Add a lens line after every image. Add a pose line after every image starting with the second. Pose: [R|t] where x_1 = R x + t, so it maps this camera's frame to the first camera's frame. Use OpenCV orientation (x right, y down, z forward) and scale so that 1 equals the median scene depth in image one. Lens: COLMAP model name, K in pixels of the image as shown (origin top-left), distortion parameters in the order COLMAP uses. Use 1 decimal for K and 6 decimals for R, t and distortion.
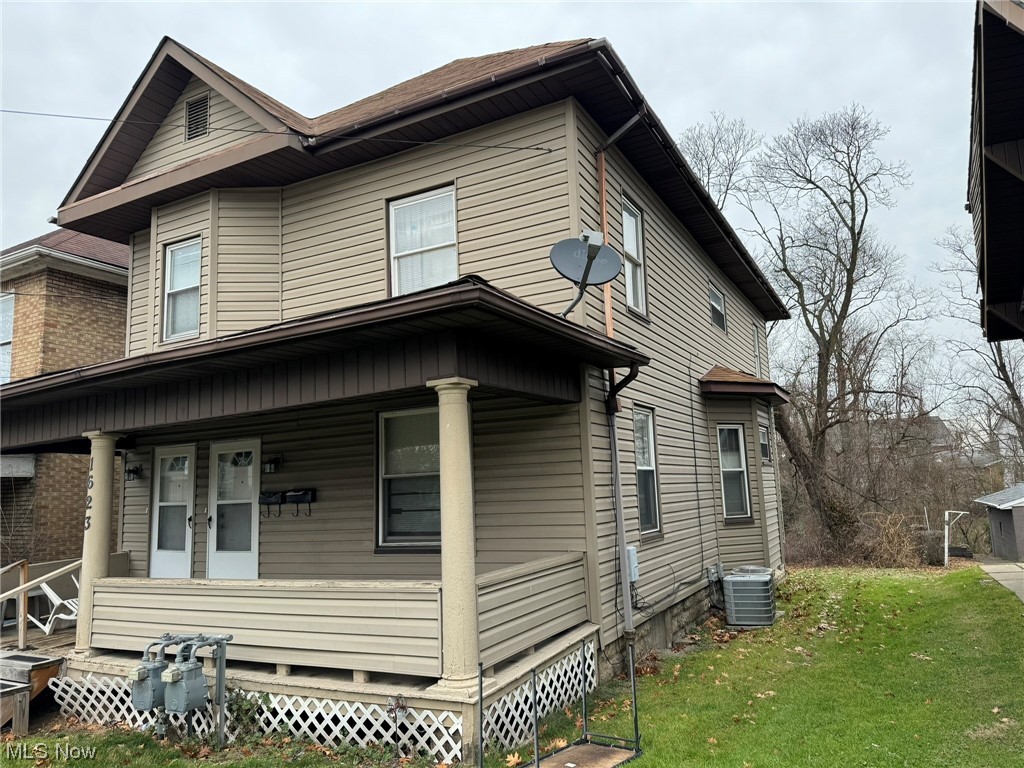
lens RADIAL K [[726.9, 0, 508.2], [0, 726.9, 383.7], [0, 0, 1]] dist [0.026896, -0.029271]
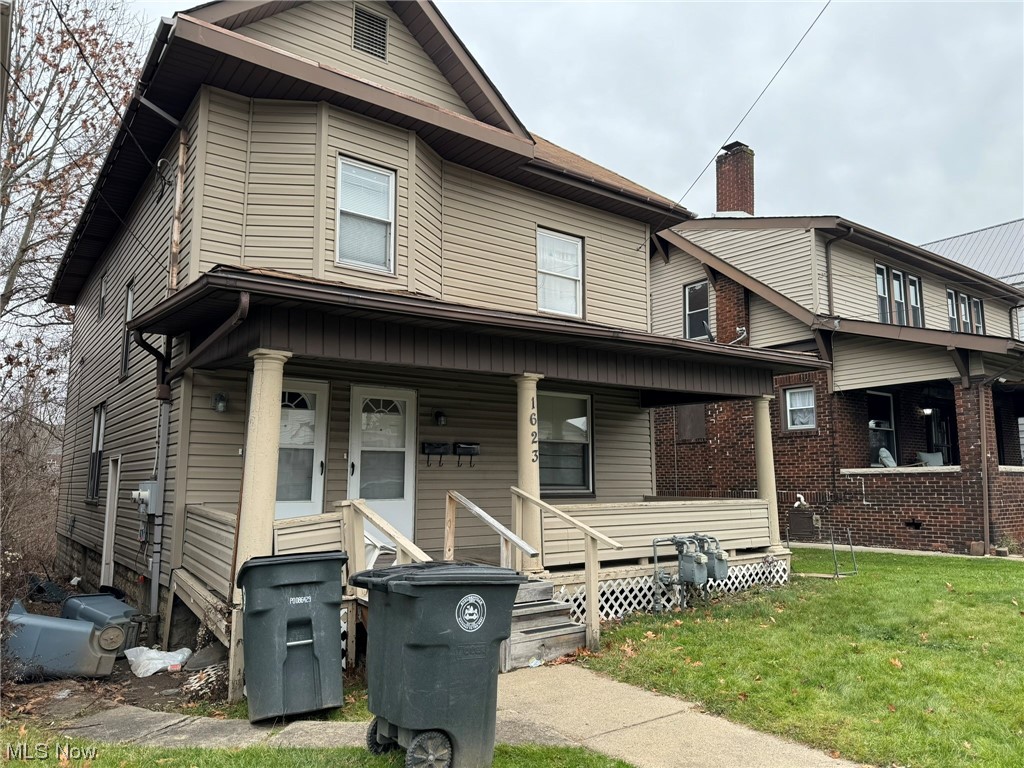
lens RADIAL K [[726.9, 0, 508.5], [0, 726.9, 385.7], [0, 0, 1]] dist [0.026896, -0.029271]
pose [[0.422945, 0.161635, 0.891623, -1.276506], [-0.151126, 0.982764, -0.106470, 0.168015], [-0.893464, -0.089717, 0.440082, 0.458929]]
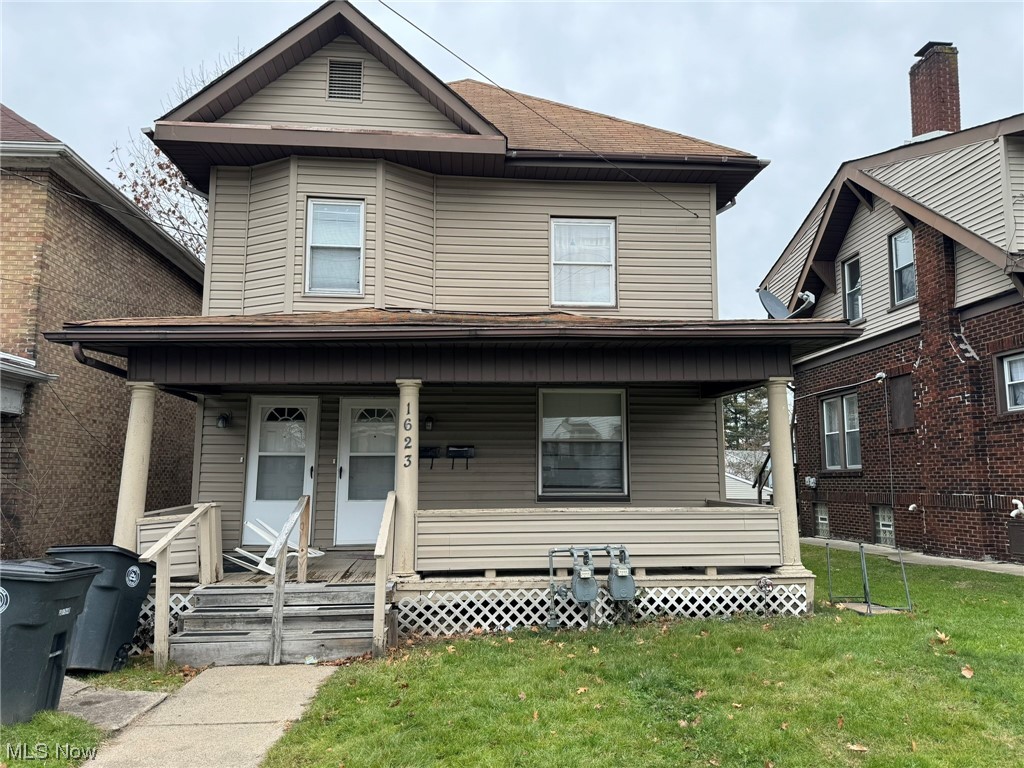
lens RADIAL K [[726.9, 0, 507.8], [0, 726.9, 382.3], [0, 0, 1]] dist [0.026896, -0.029271]
pose [[0.839648, 0.110961, 0.531675, -0.846469], [-0.114309, 0.993085, -0.026735, 0.066990], [-0.530966, -0.038328, 0.846526, -0.007207]]
